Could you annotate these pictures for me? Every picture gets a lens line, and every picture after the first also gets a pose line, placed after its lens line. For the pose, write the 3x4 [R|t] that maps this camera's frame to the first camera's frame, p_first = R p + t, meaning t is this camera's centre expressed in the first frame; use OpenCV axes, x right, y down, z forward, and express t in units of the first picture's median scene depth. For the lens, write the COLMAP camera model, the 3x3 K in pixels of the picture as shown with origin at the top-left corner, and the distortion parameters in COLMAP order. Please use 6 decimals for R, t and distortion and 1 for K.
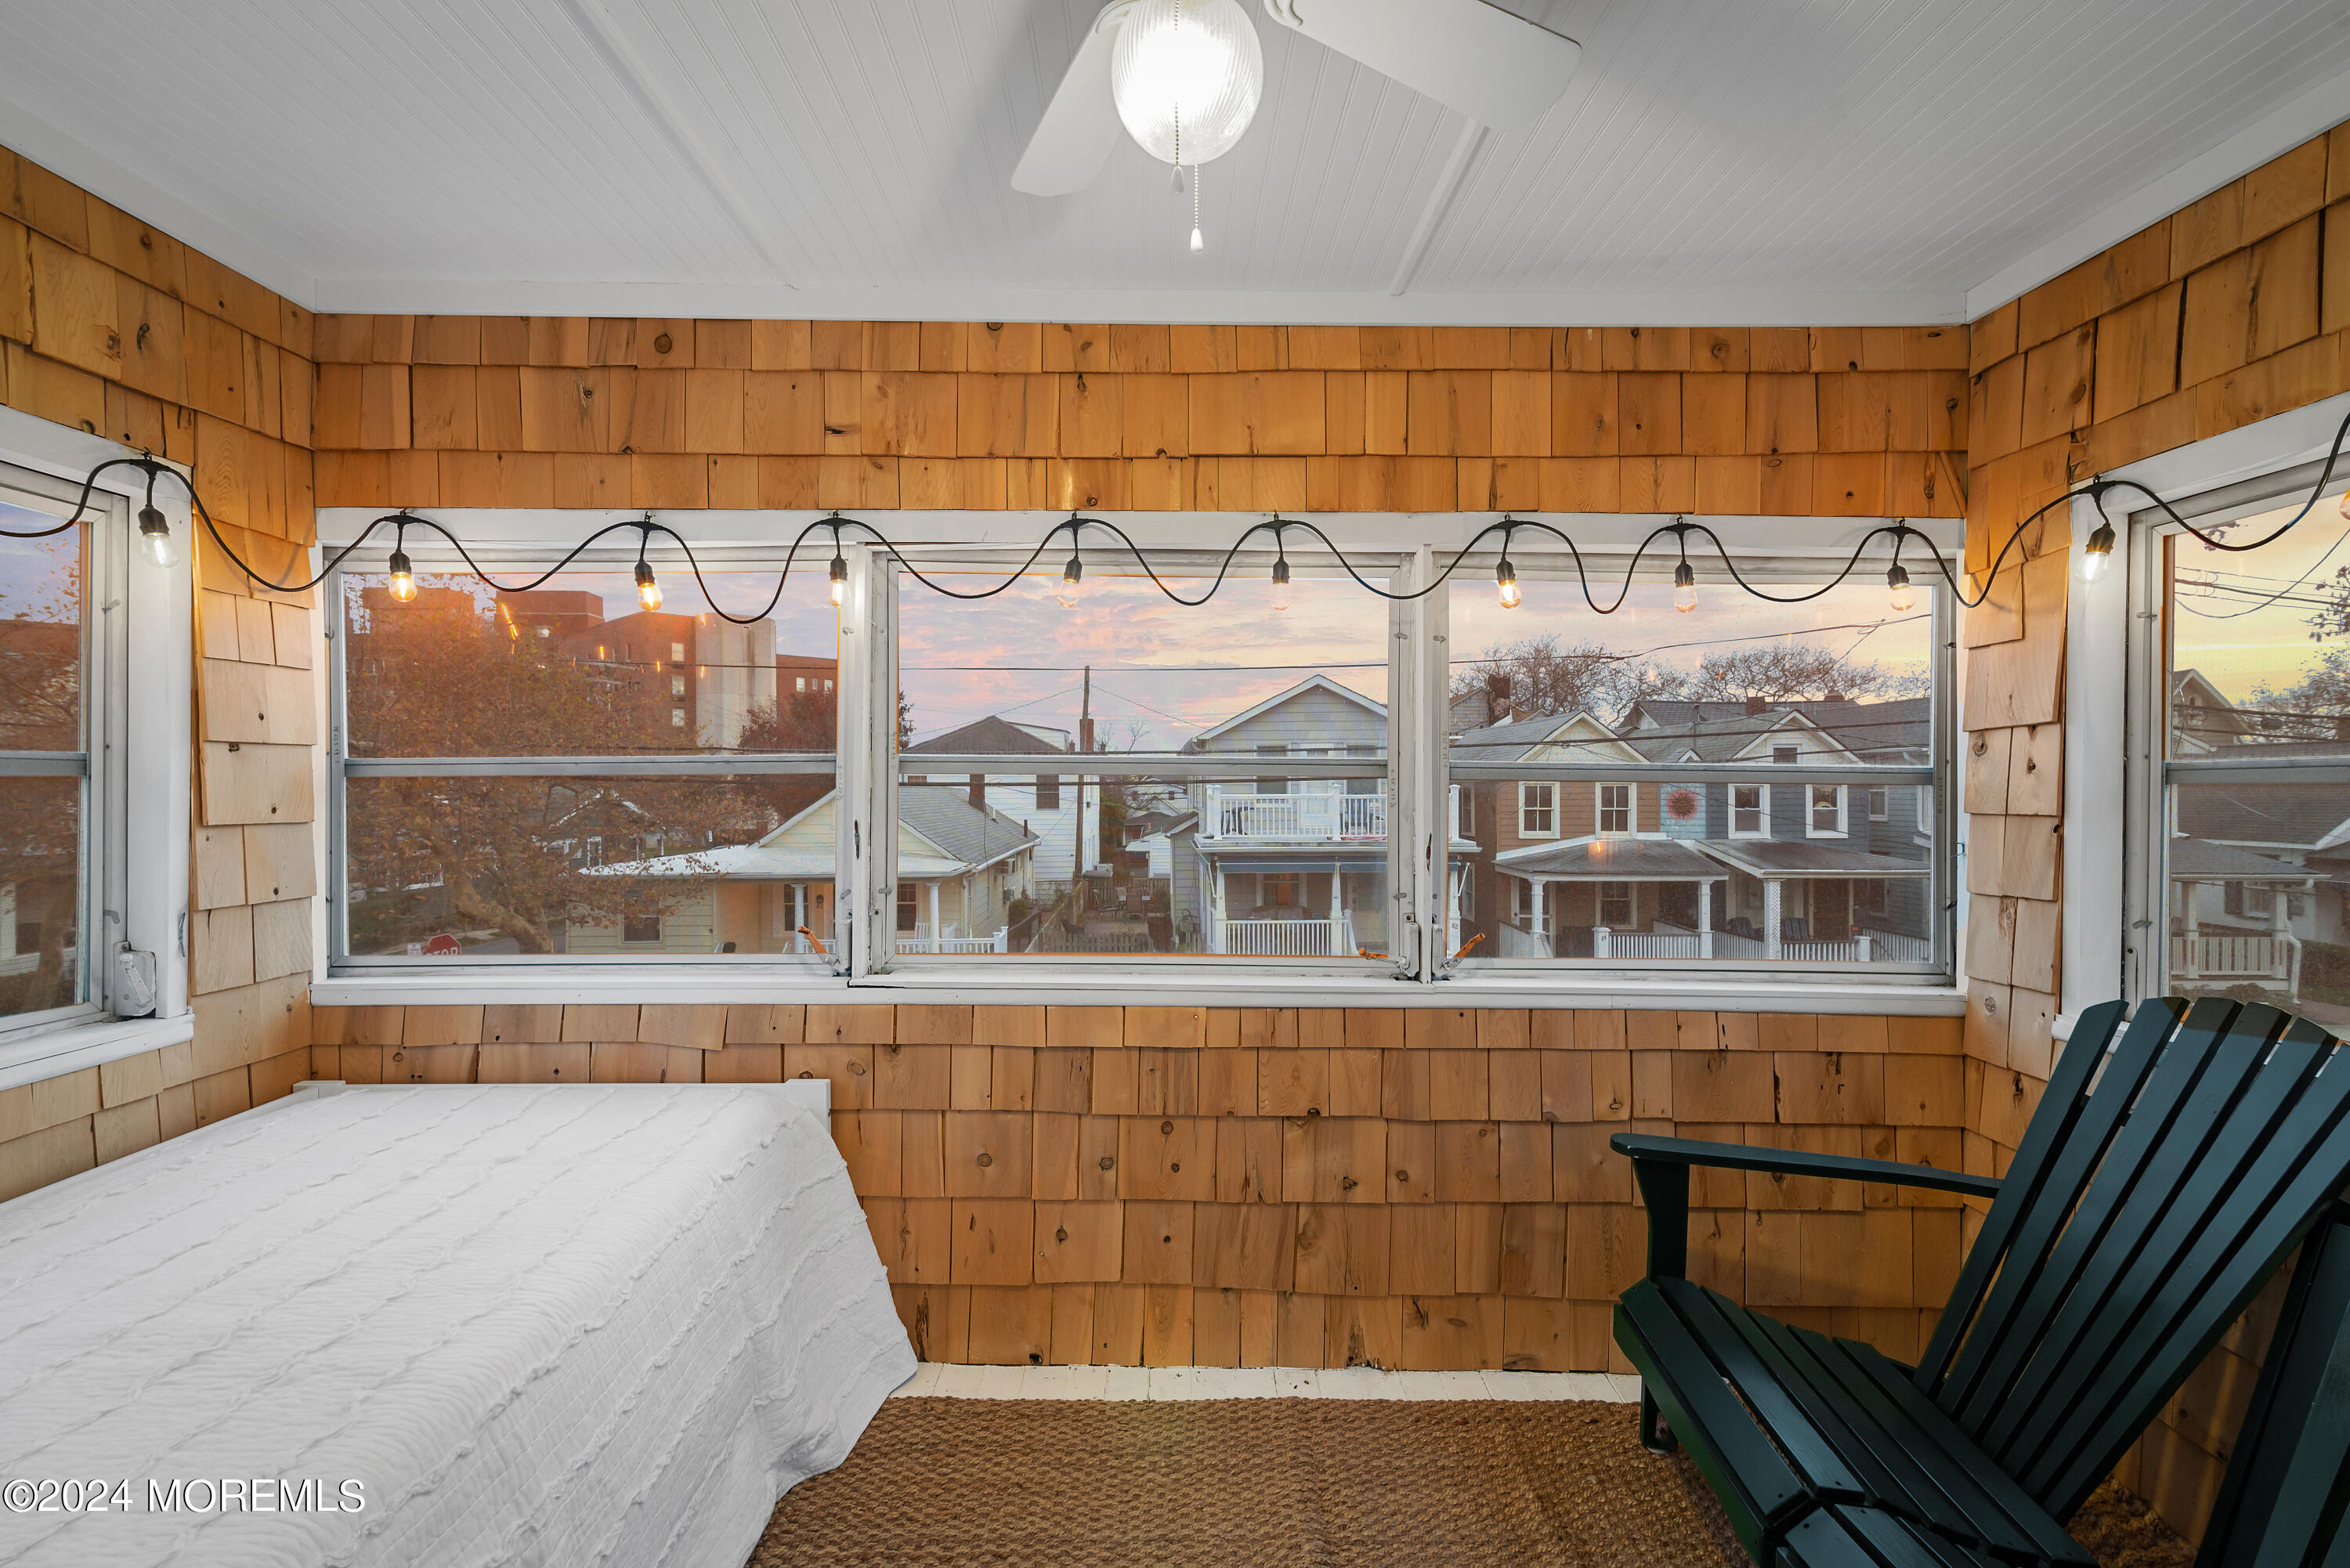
lens RADIAL K [[1082.5, 0, 1157.2], [0, 1082.5, 802.0], [0, 0, 1]] dist [0.011262, 0.000016]
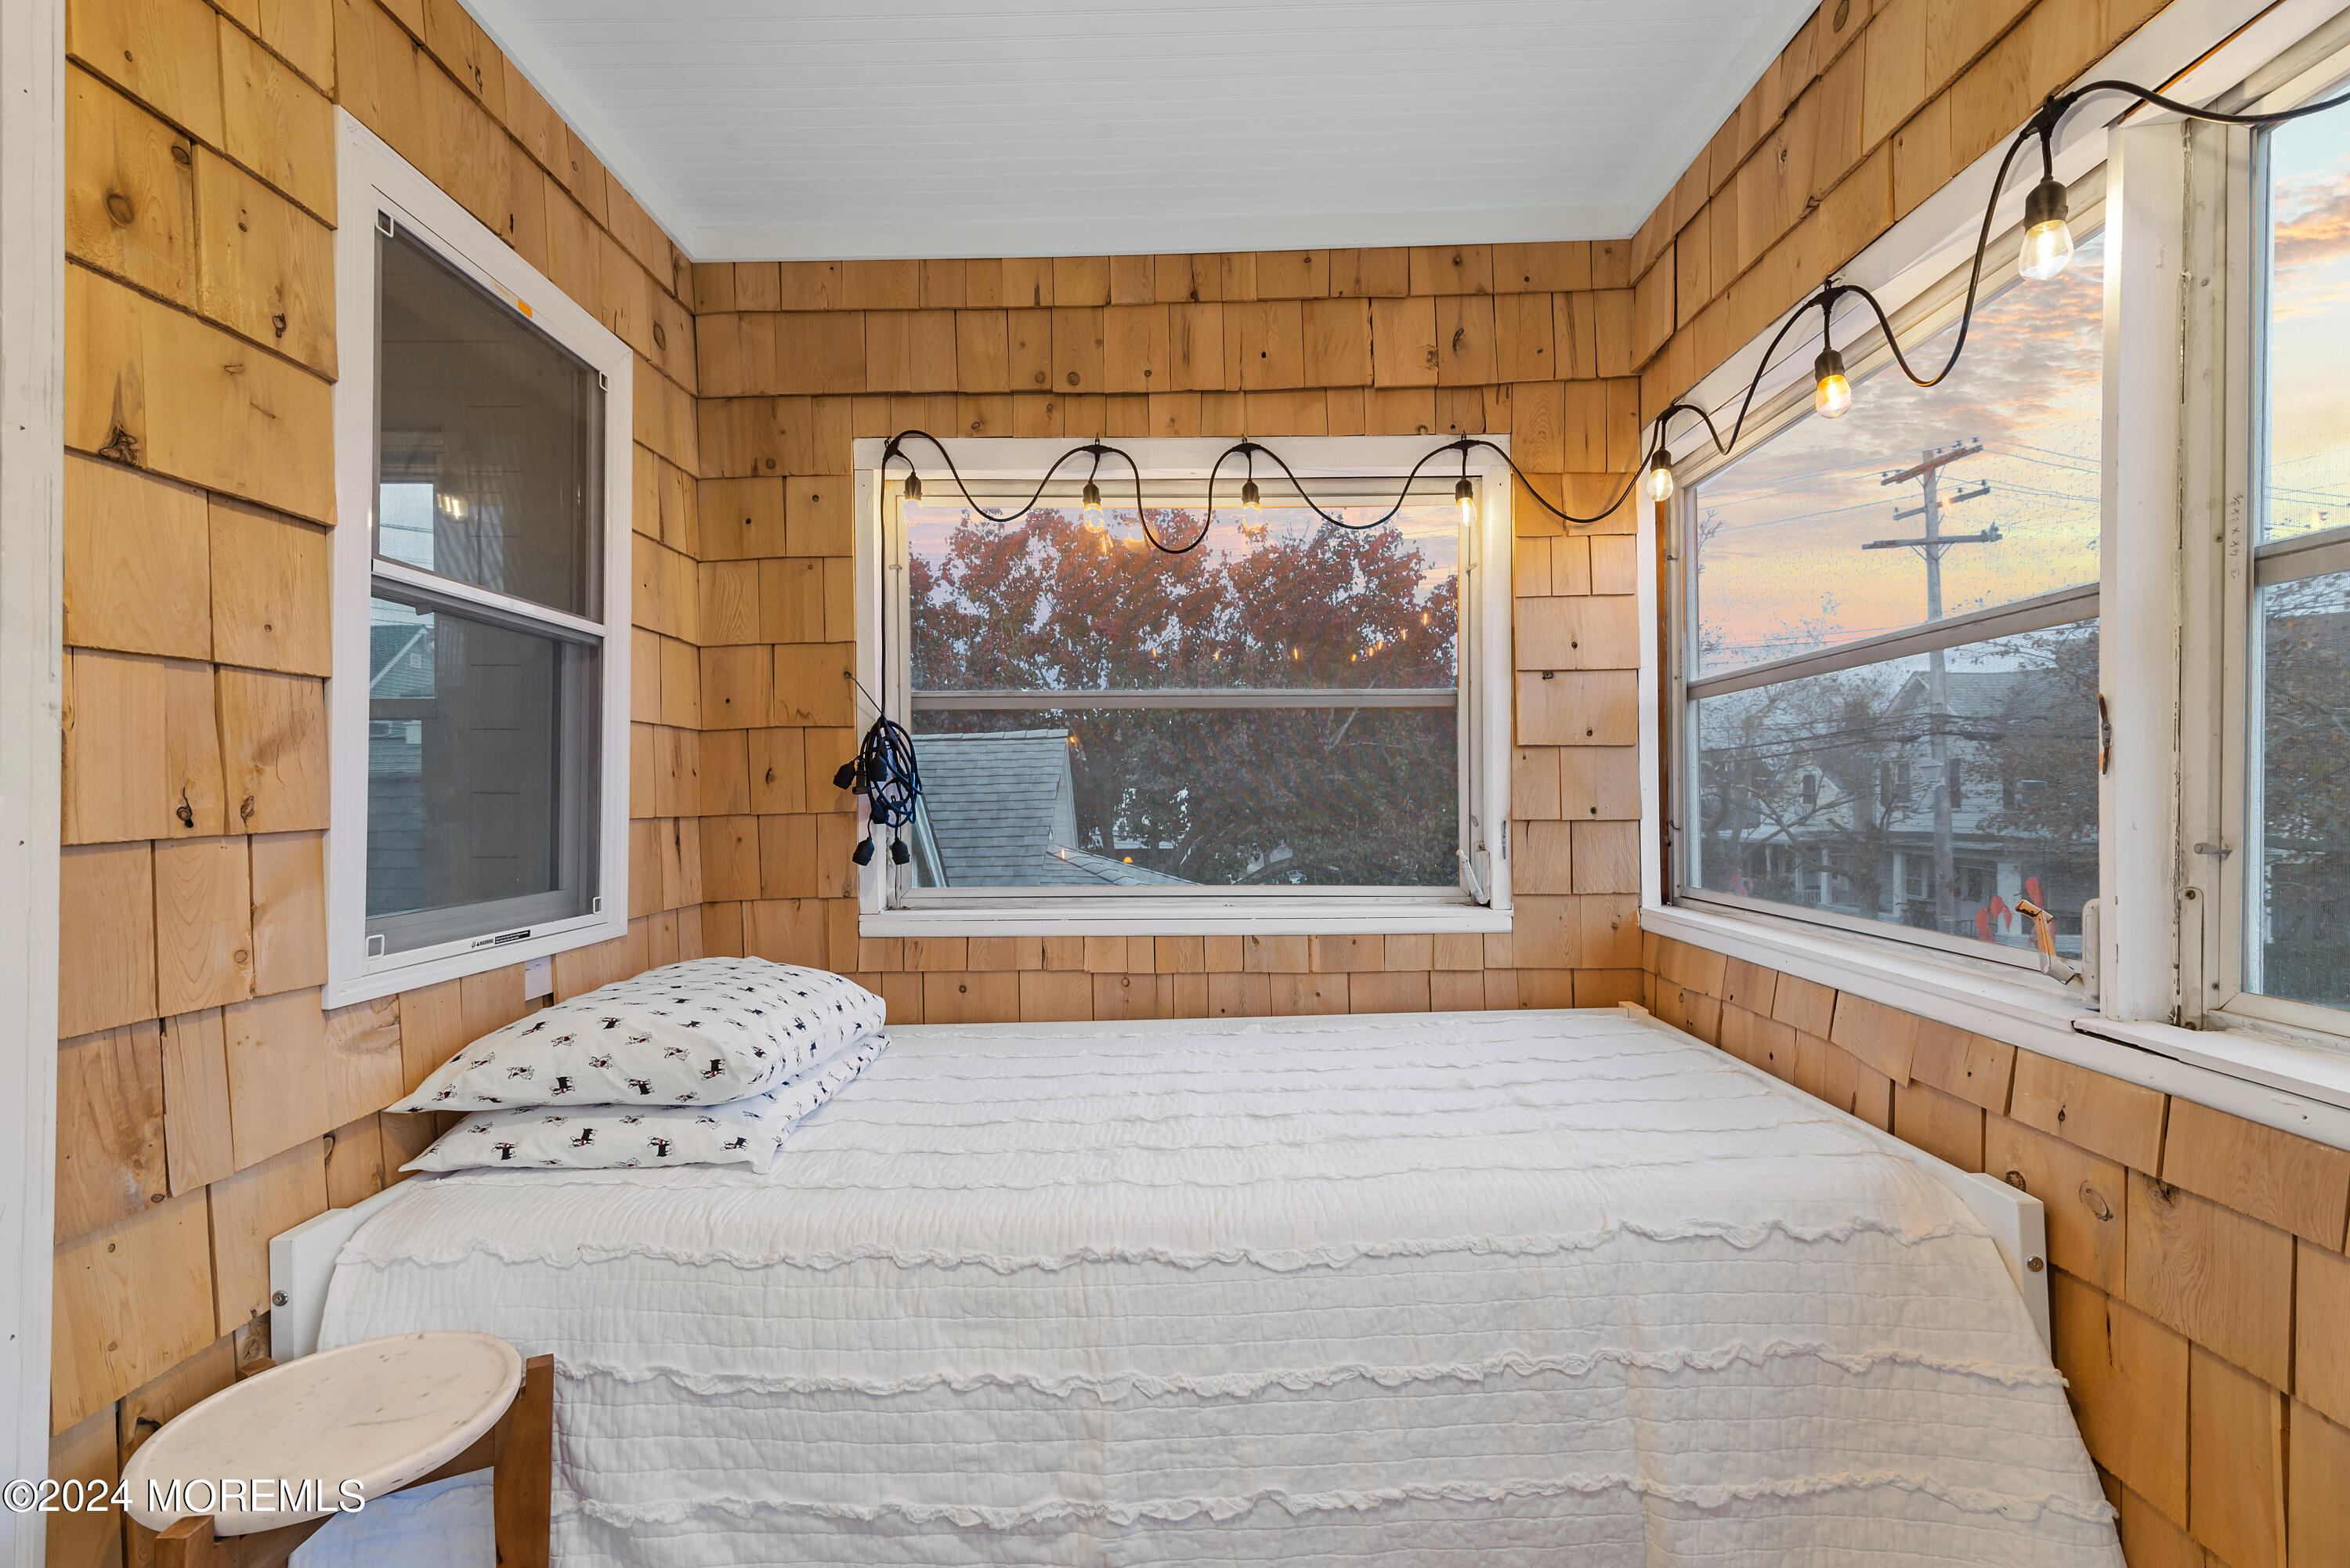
lens RADIAL K [[1073.0, 0, 1175.0], [0, 1073.0, 784.0], [0, 0, 1]] dist [0.015519, -0.000155]
pose [[-0.017134, -0.005406, -0.999839, 0.249637], [-0.011166, 0.999924, -0.005215, 0.070899], [0.999791, 0.011075, -0.017193, 0.657176]]
